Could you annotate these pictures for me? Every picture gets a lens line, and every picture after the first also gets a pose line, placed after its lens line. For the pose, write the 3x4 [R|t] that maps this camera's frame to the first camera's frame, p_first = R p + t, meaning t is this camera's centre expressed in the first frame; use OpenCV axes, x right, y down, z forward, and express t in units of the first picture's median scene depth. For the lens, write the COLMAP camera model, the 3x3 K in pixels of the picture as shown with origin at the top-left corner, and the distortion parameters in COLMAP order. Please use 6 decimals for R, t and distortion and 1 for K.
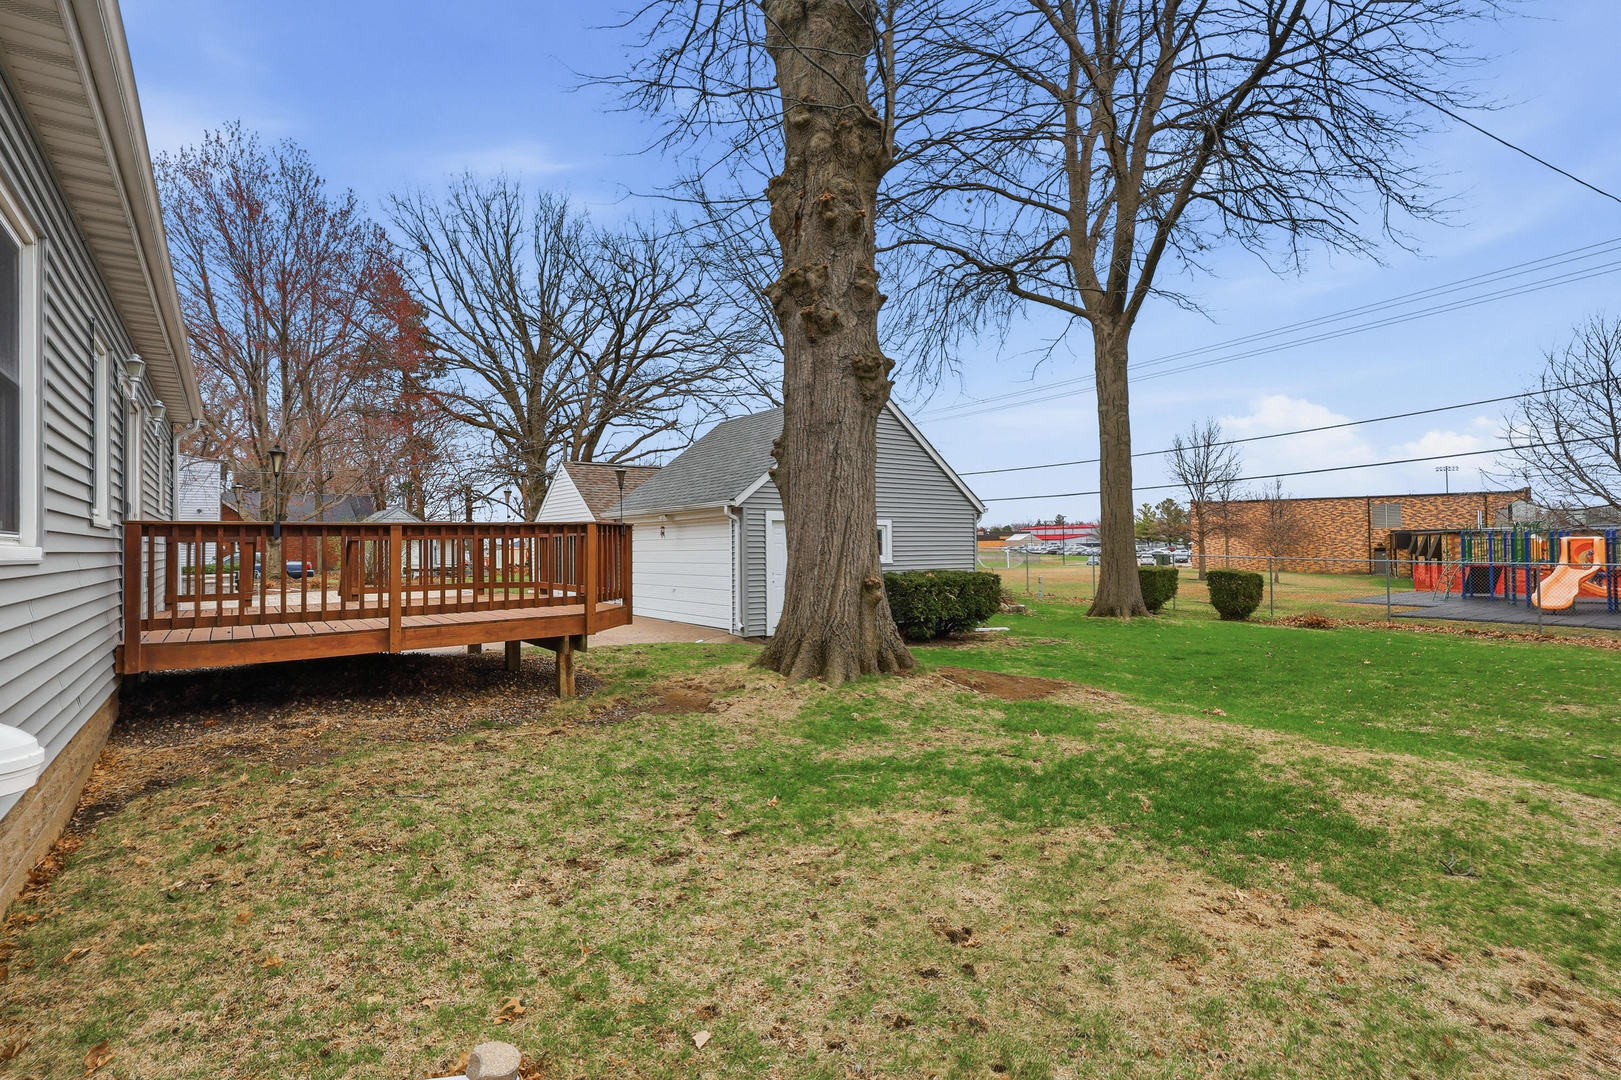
lens RADIAL K [[728.9, 0, 815.9], [0, 728.9, 554.4], [0, 0, 1]] dist [0.004683, 0.000475]
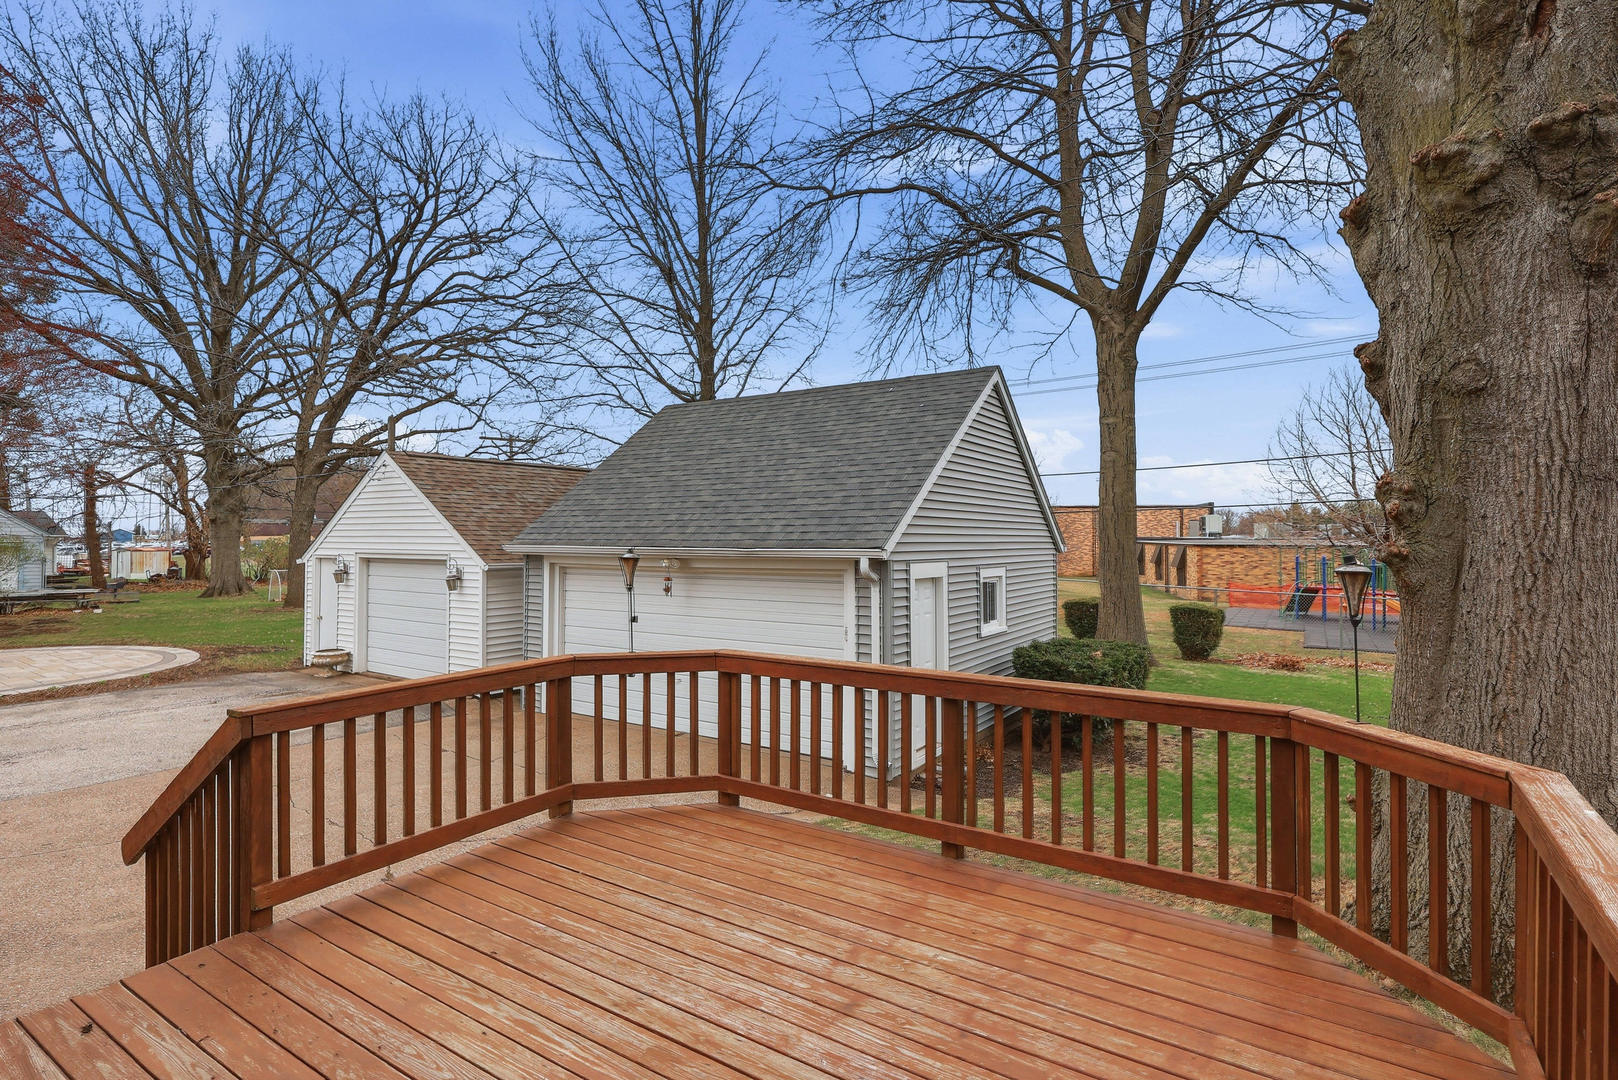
lens RADIAL K [[766.2, 0, 809.0], [0, 766.2, 540.0], [0, 0, 1]] dist [-0.003190, -0.000866]
pose [[0.942157, 0.010397, 0.335011, -0.118619], [-0.005567, 0.999866, -0.015375, -0.023094], [-0.335126, 0.012621, 0.942089, 0.143858]]
